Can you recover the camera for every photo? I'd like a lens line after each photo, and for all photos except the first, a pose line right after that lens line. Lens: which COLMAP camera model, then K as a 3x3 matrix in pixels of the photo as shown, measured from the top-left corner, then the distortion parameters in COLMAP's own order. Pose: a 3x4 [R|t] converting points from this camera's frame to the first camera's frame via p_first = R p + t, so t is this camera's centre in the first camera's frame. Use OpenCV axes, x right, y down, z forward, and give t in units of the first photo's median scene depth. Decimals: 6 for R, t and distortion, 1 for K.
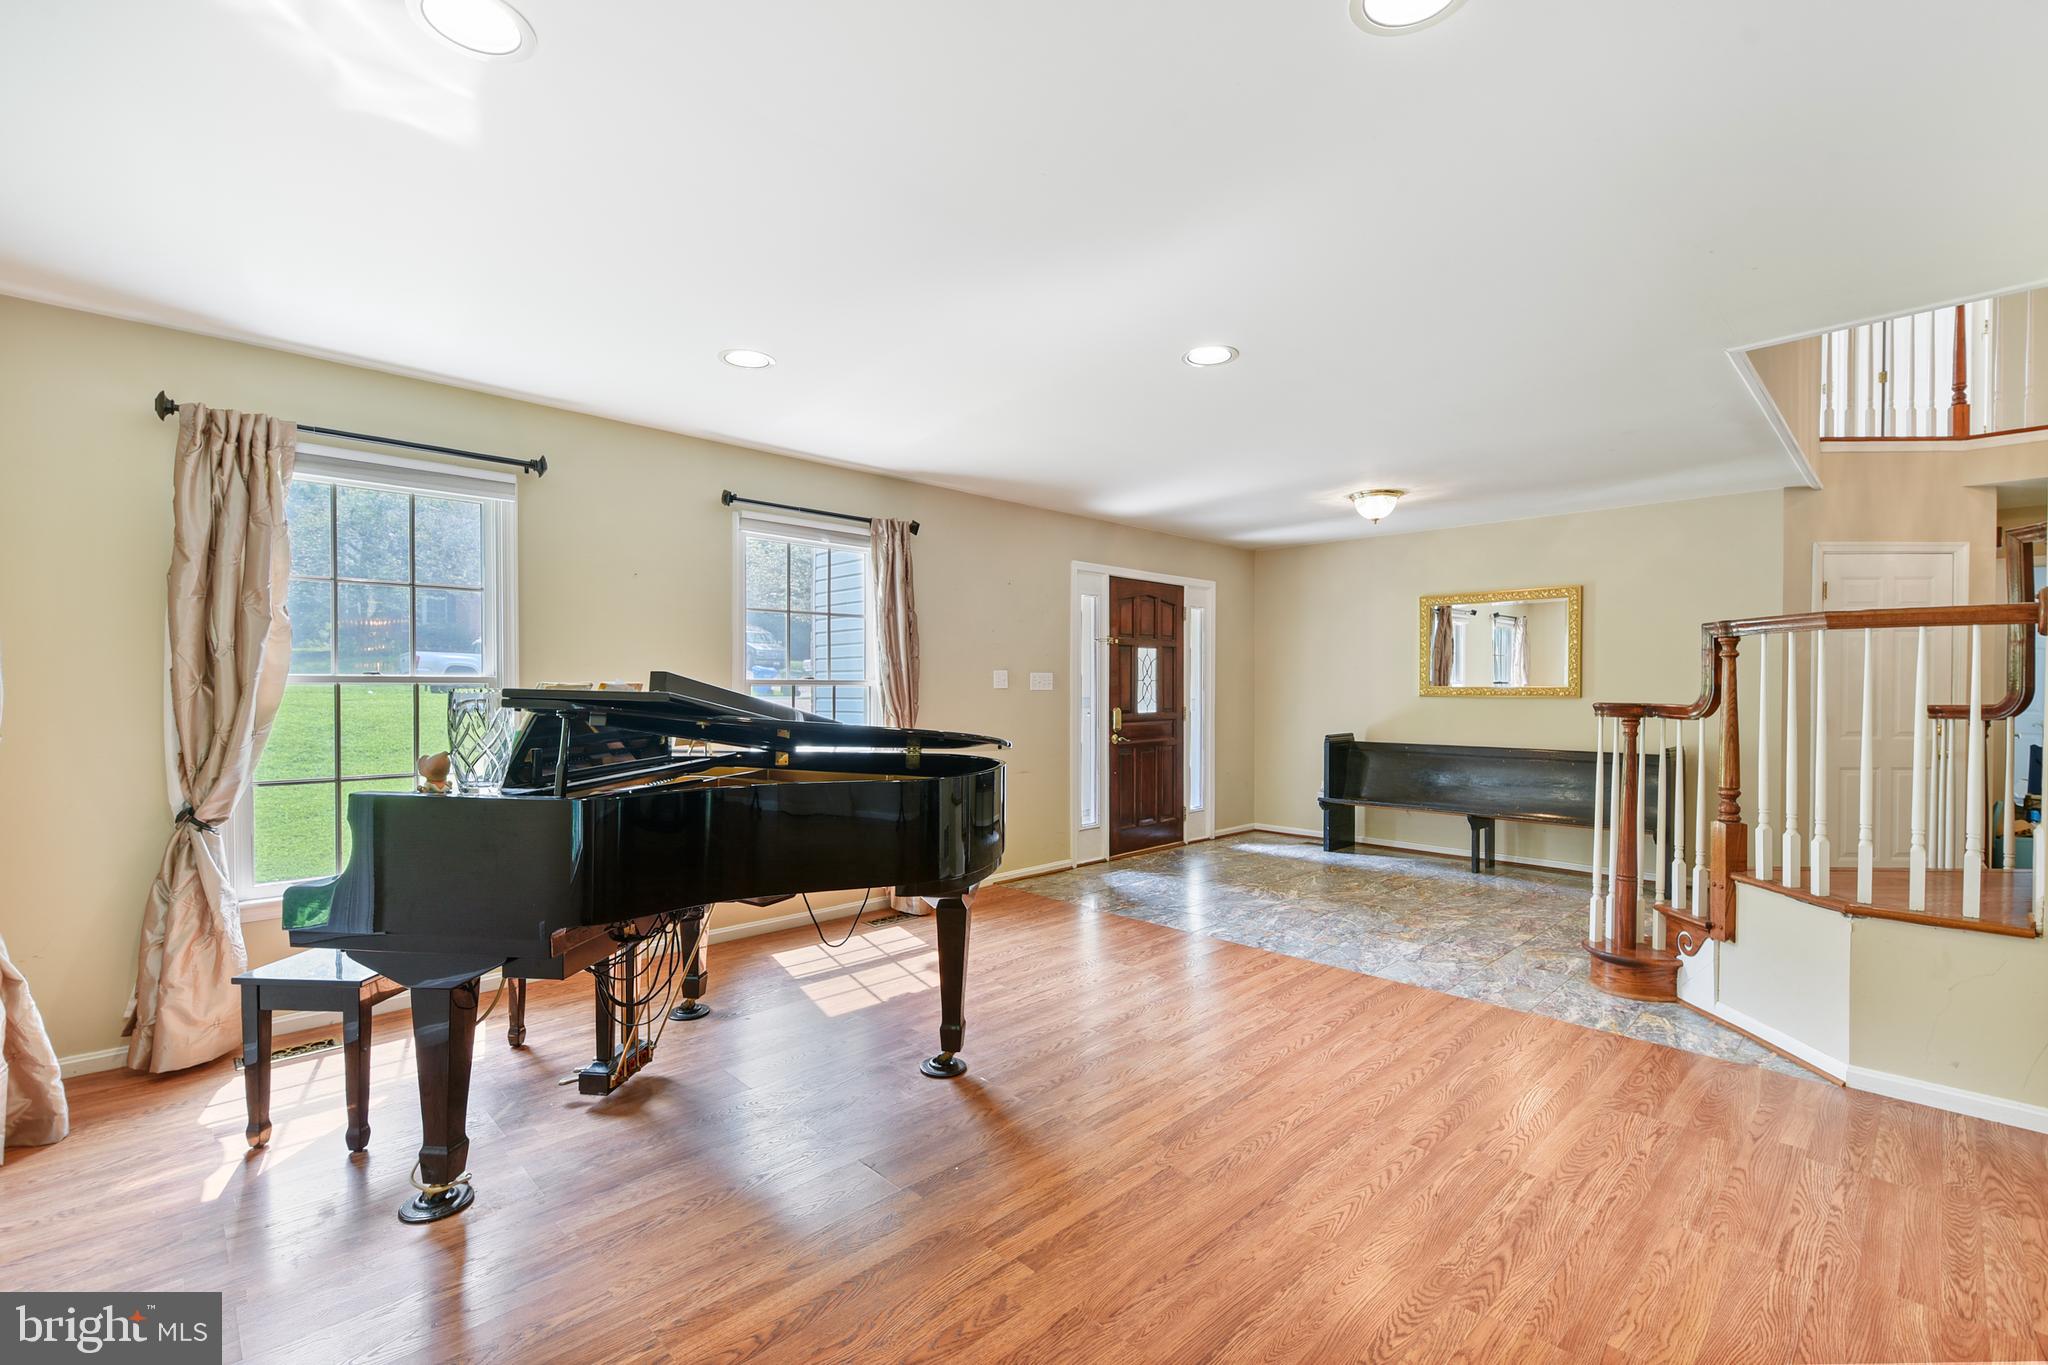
lens RADIAL K [[882.0, 0, 1030.7], [0, 882.0, 698.3], [0, 0, 1]] dist [0.000868, -0.000343]
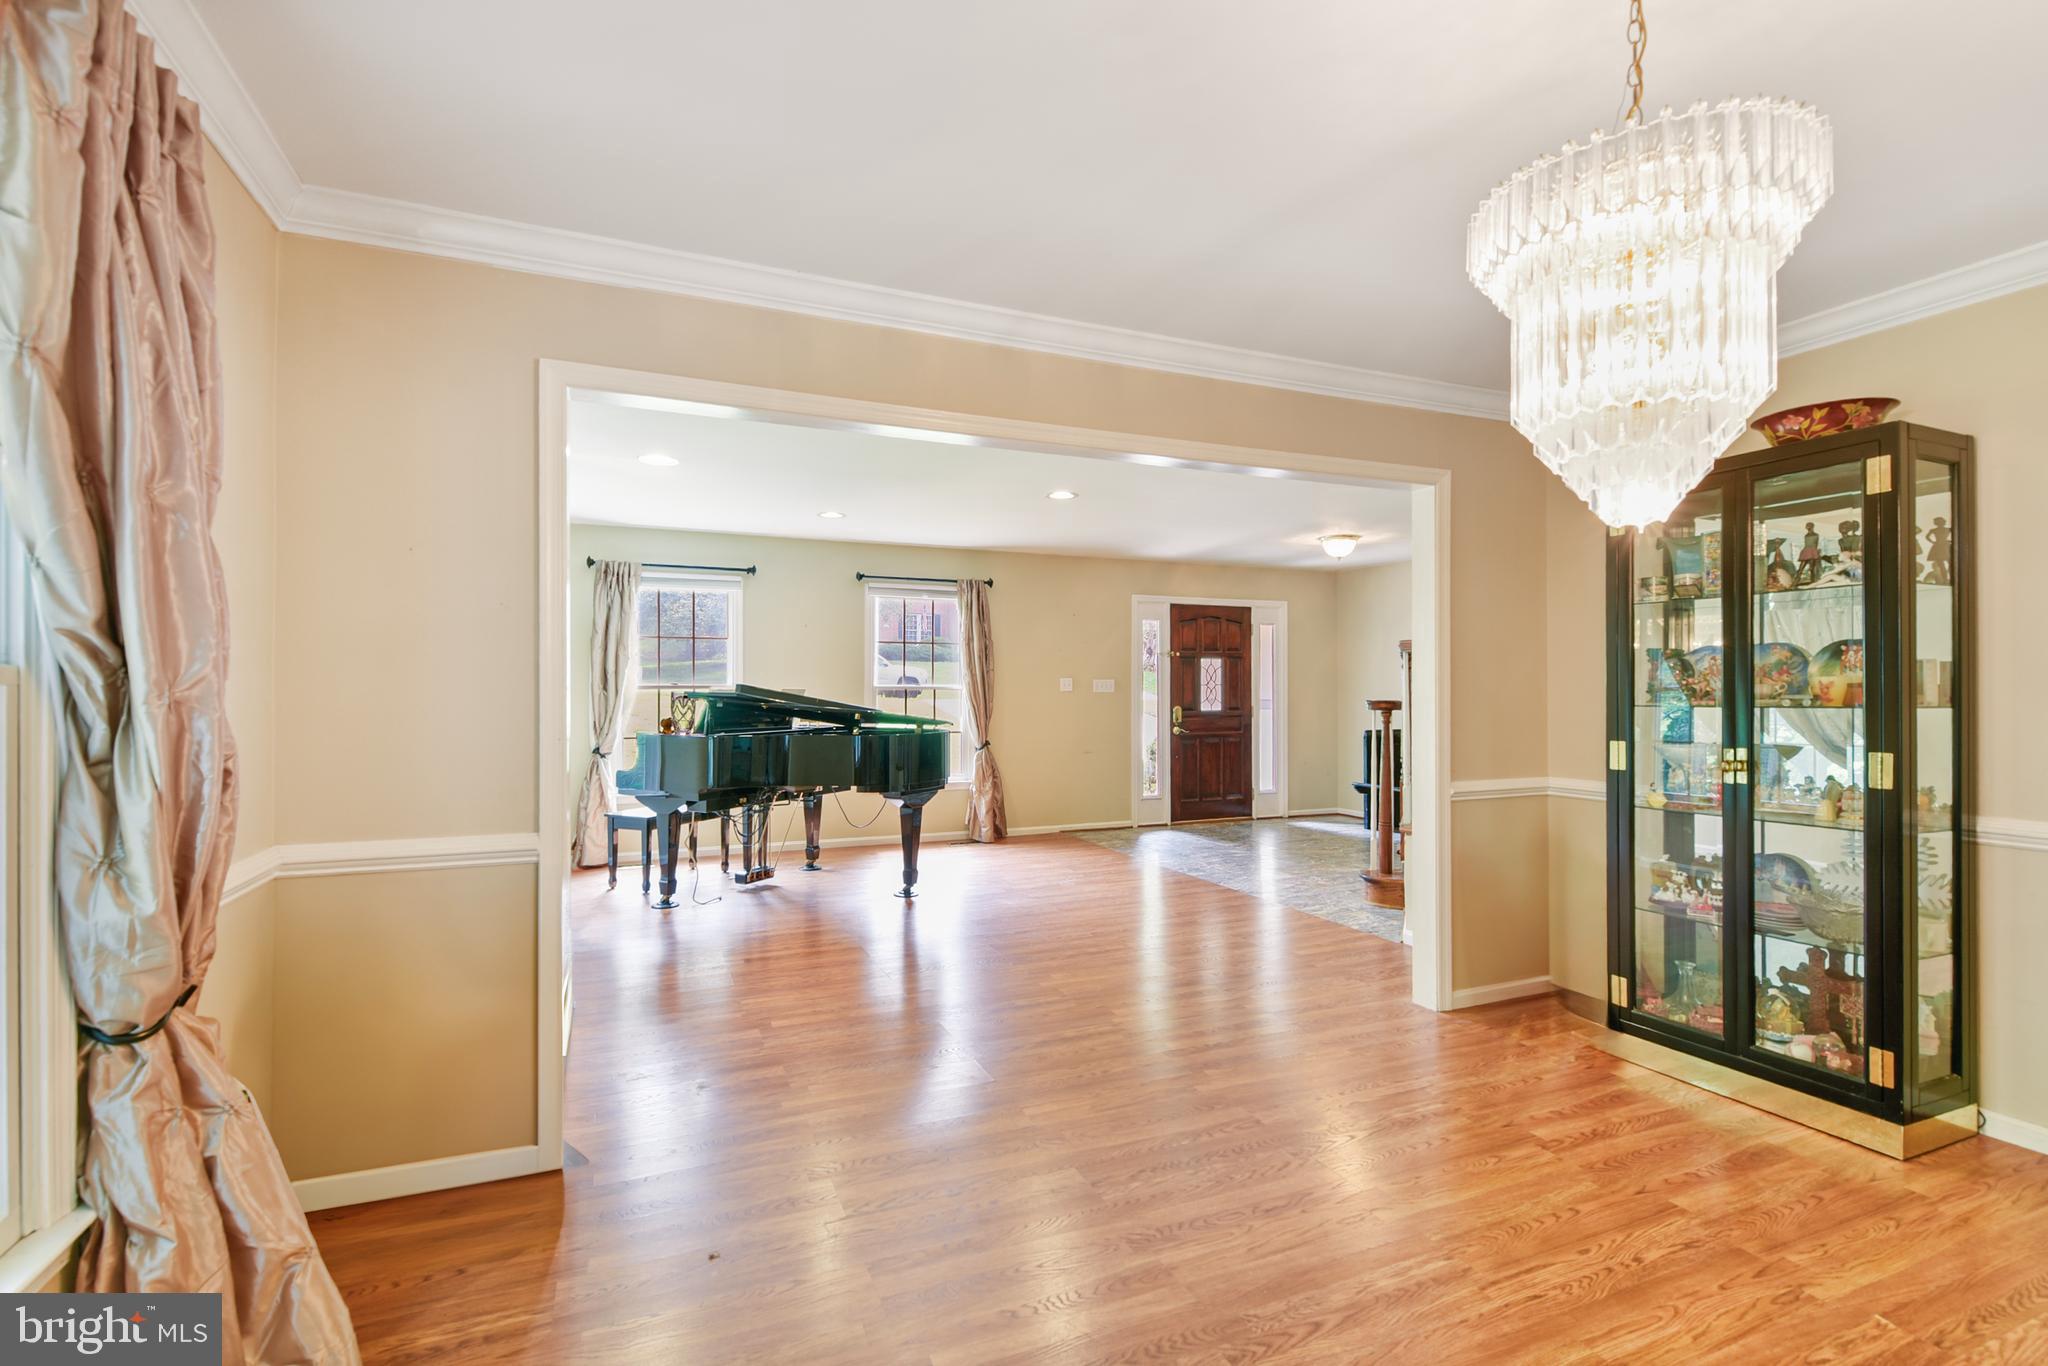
lens RADIAL K [[882.0, 0, 1012.4], [0, 882.0, 683.8], [0, 0, 1]] dist [0.000868, -0.000343]
pose [[0.936589, -0.003496, -0.350412, 0.332753], [-0.003100, 0.999828, -0.018262, 0.002426], [0.350415, 0.018191, 0.936418, -0.294098]]
